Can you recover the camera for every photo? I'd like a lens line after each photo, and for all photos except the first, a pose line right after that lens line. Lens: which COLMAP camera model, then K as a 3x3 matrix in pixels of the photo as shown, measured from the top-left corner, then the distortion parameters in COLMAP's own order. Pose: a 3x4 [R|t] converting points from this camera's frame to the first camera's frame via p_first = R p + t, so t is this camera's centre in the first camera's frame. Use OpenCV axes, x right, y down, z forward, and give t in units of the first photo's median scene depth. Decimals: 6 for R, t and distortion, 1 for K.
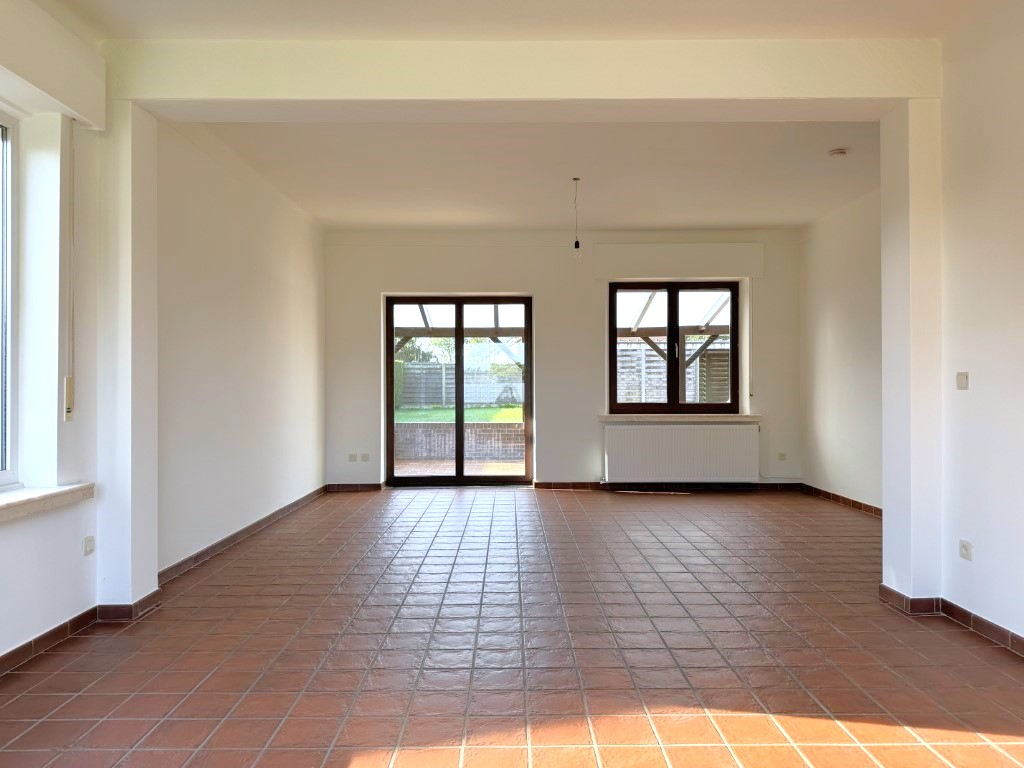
lens RADIAL K [[718.1, 0, 510.4], [0, 718.1, 388.0], [0, 0, 1]] dist [0.047276, -0.070822]
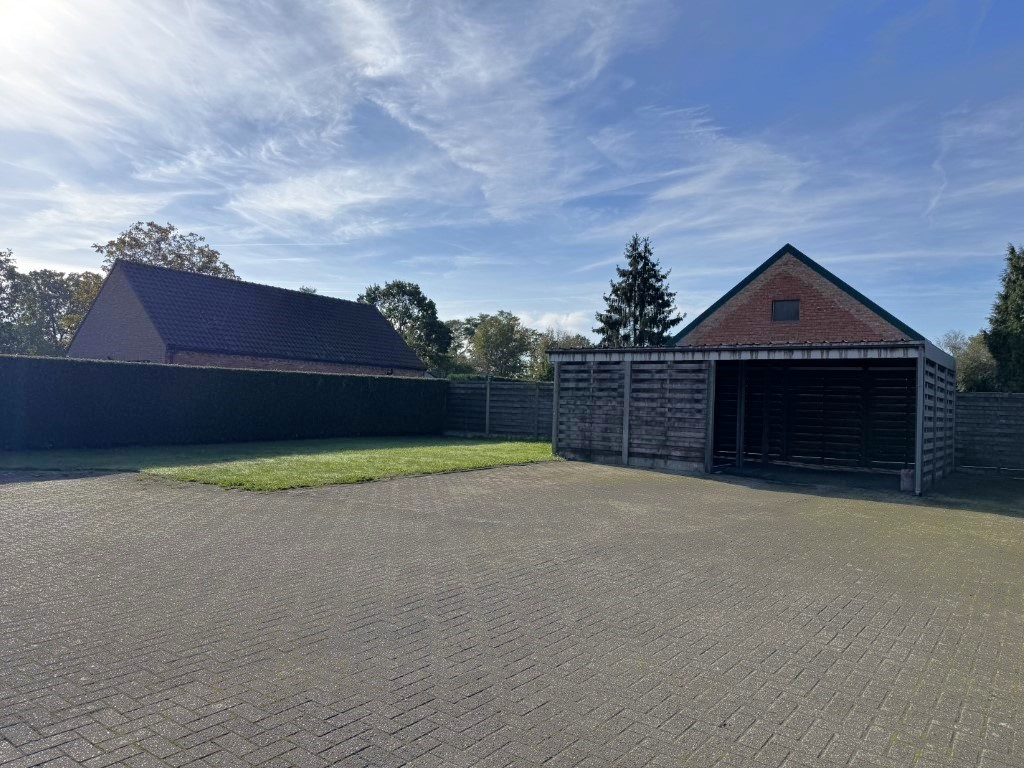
lens RADIAL K [[718.1, 0, 510.4], [0, 718.1, 388.0], [0, 0, 1]] dist [0.047276, -0.070822]
pose [[0.800161, 0.013329, -0.599637, 0.482203], [-0.031274, 0.999320, -0.019520, -0.014597], [0.598969, 0.034372, 0.800034, 0.429561]]
